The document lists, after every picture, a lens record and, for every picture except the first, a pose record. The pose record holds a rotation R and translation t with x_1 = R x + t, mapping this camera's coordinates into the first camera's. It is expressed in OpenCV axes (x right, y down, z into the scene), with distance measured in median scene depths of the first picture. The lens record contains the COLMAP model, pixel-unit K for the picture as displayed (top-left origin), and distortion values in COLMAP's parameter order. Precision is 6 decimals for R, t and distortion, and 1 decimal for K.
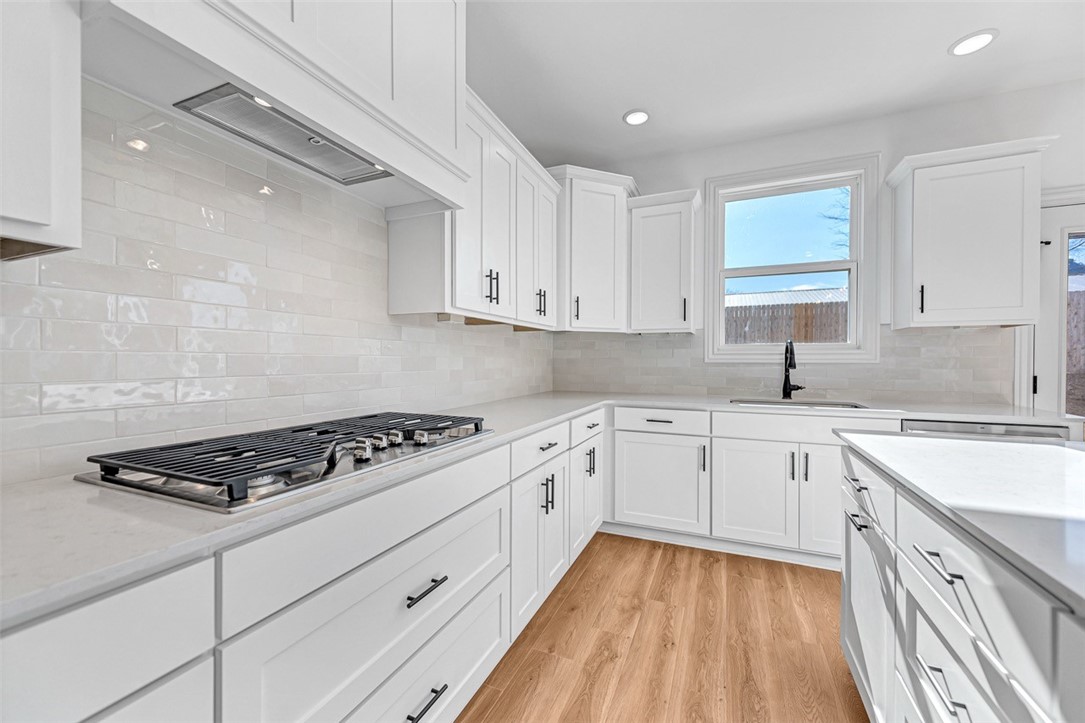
lens RADIAL K [[429.9, 0, 542.8], [0, 429.9, 362.8], [0, 0, 1]] dist [0.007389, -0.000372]
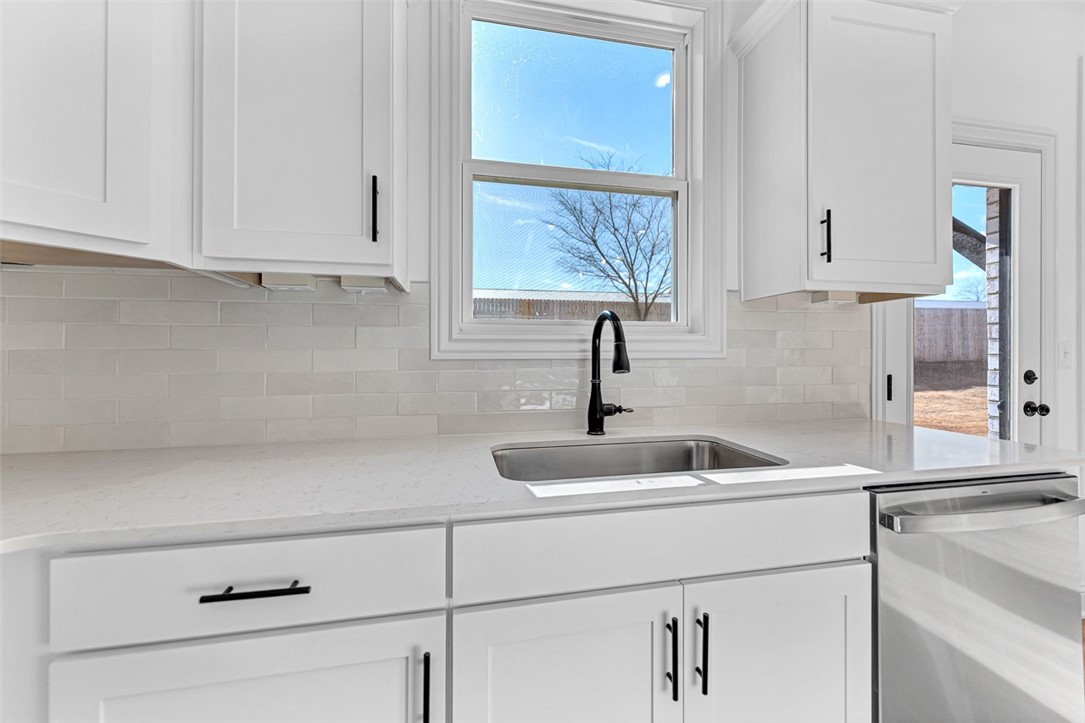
lens RADIAL K [[437.8, 0, 548.8], [0, 437.8, 349.3], [0, 0, 1]] dist [0.002571, -0.000077]
pose [[0.817837, 0.002202, 0.575445, 0.270597], [0.008465, 0.999838, -0.015855, -0.003763], [-0.575387, 0.017838, 0.817686, 0.704314]]
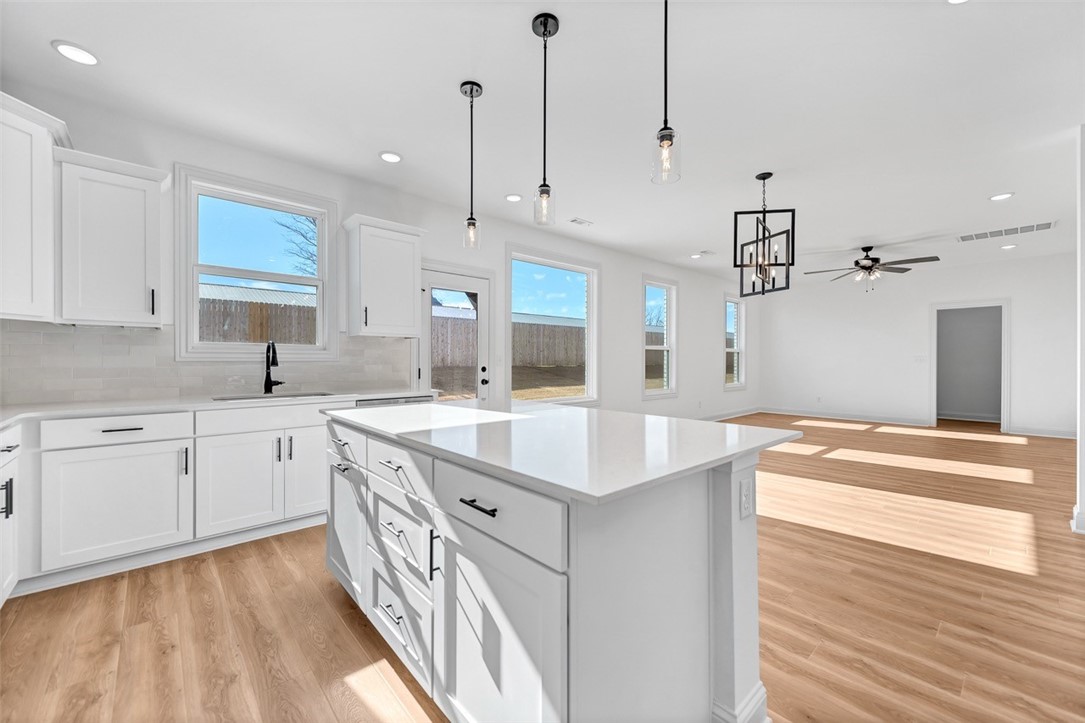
lens RADIAL K [[428.3, 0, 542.5], [0, 428.3, 361.5], [0, 0, 1]] dist [0.018300, -0.008668]
pose [[0.422174, -0.005323, 0.906499, -0.160668], [0.006446, 0.999975, 0.002870, 0.002450], [-0.906492, 0.004632, 0.422197, -0.126754]]
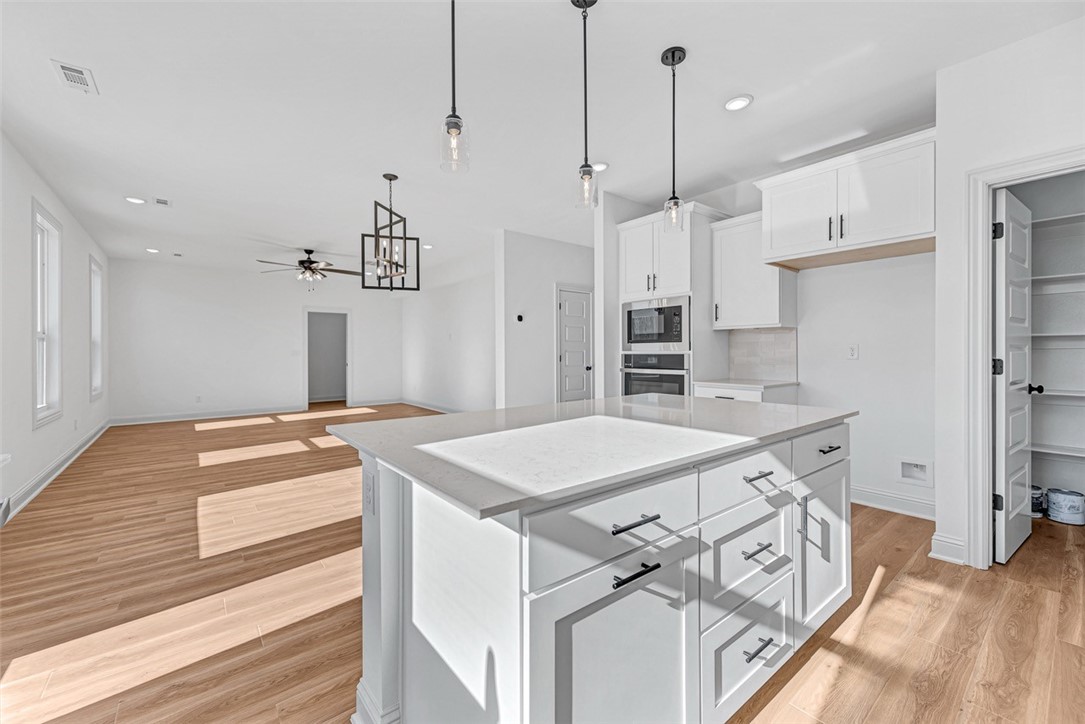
lens RADIAL K [[437.8, 0, 548.8], [0, 437.8, 349.8], [0, 0, 1]] dist [0.002571, -0.000077]
pose [[-0.886904, 0.003668, 0.461939, 0.268991], [0.005155, 0.999985, 0.001956, -0.009085], [-0.461924, 0.004116, -0.886910, 0.888686]]
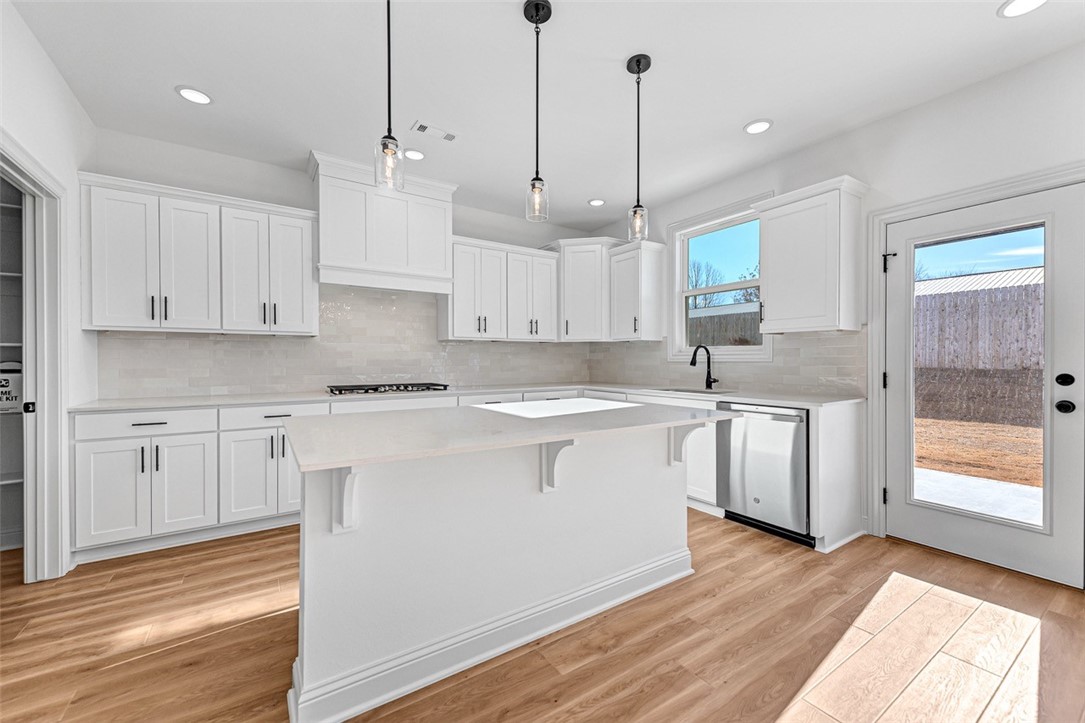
lens RADIAL K [[434.2, 0, 540.1], [0, 434.2, 362.8], [0, 0, 1]] dist [0.018244, -0.000168]
pose [[0.835318, -0.000744, -0.549767, 0.967689], [-0.000350, 0.999998, -0.001886, 0.007379], [0.549768, 0.001768, 0.835316, -0.436038]]
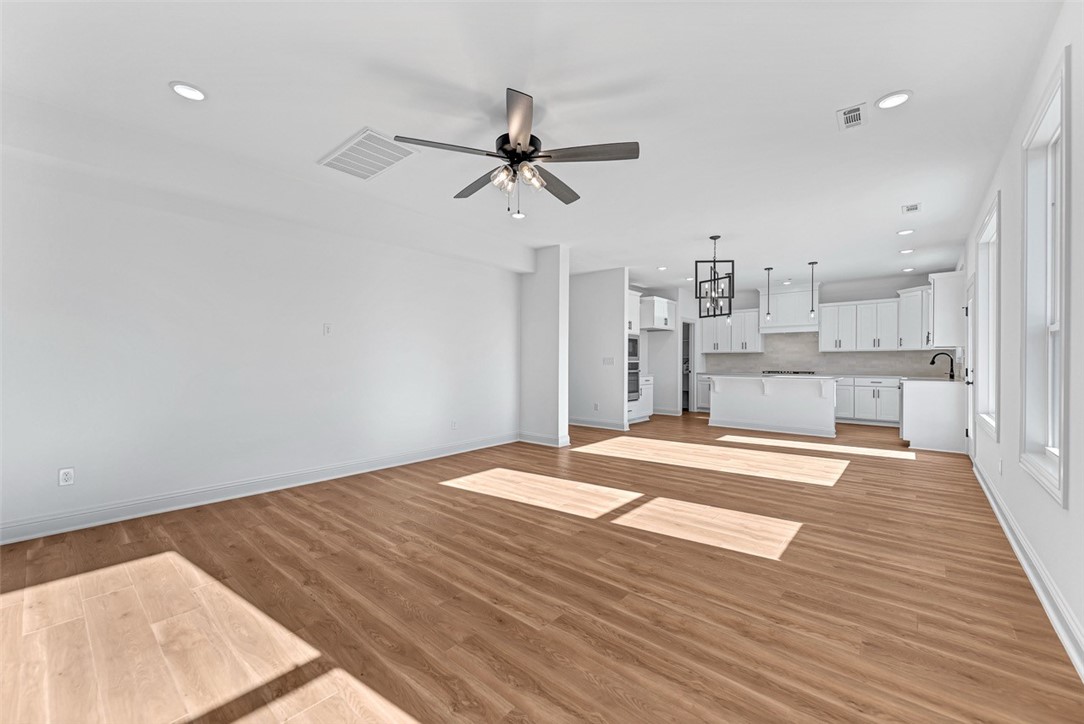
lens RADIAL K [[429.3, 0, 542.0], [0, 429.3, 362.0], [0, 0, 1]] dist [0.022460, -0.008244]
pose [[-0.301575, -0.000593, -0.953442, 3.695529], [-0.007542, 0.999970, 0.001763, 0.010904], [0.953412, 0.007723, -0.301571, -0.356878]]
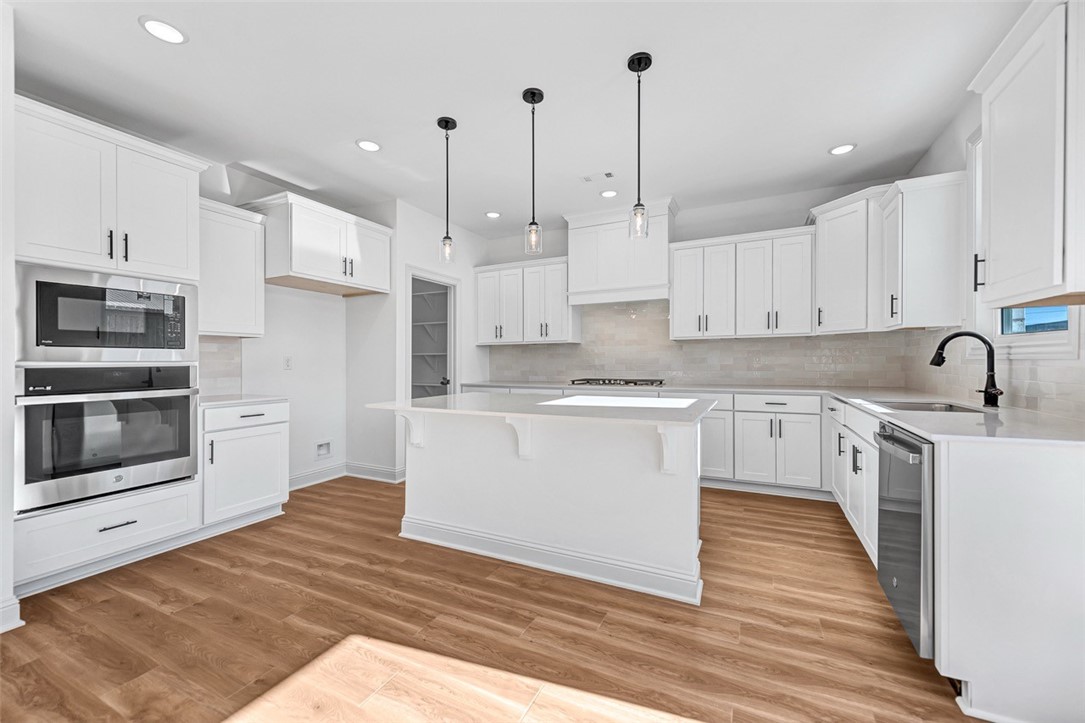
lens RADIAL K [[429.9, 0, 542.8], [0, 429.9, 362.8], [0, 0, 1]] dist [0.007389, -0.000372]
pose [[-0.057637, 0.004898, -0.998326, 1.538454], [0.002101, 0.999986, 0.004785, 0.000912], [0.998335, -0.001822, -0.057647, 0.283688]]
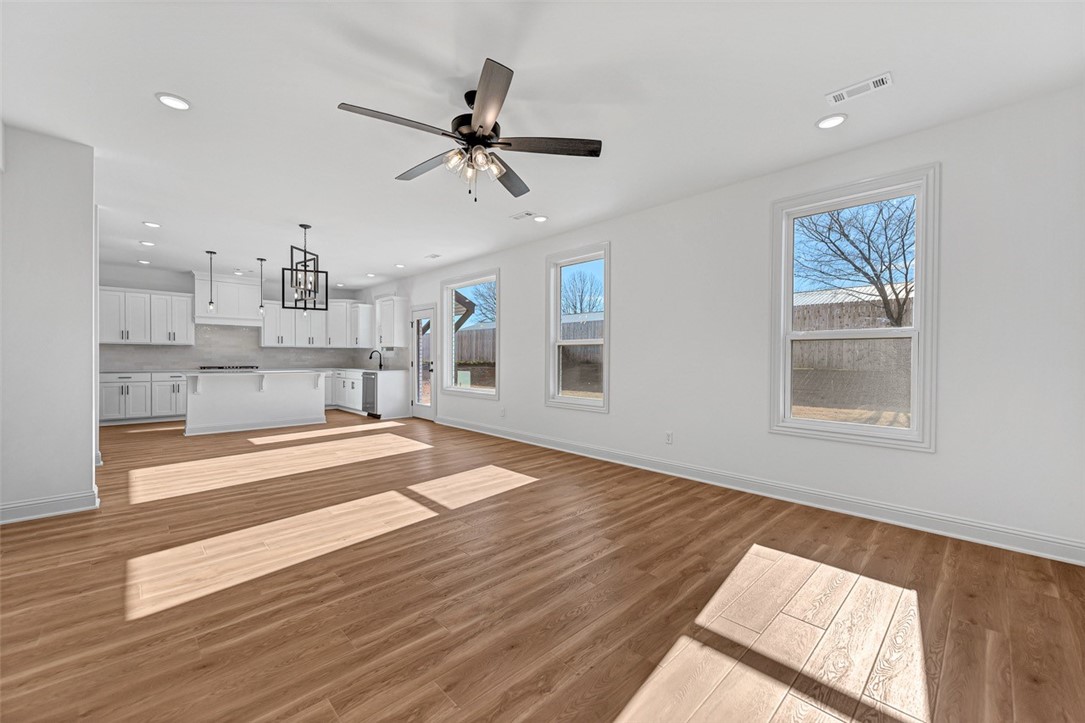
lens RADIAL K [[429.9, 0, 542.8], [0, 429.9, 362.8], [0, 0, 1]] dist [0.007389, -0.000372]
pose [[0.921271, 0.008184, -0.388834, 3.224980], [-0.006937, 0.999965, 0.004610, 0.018628], [0.388859, -0.001550, 0.921296, -1.604084]]
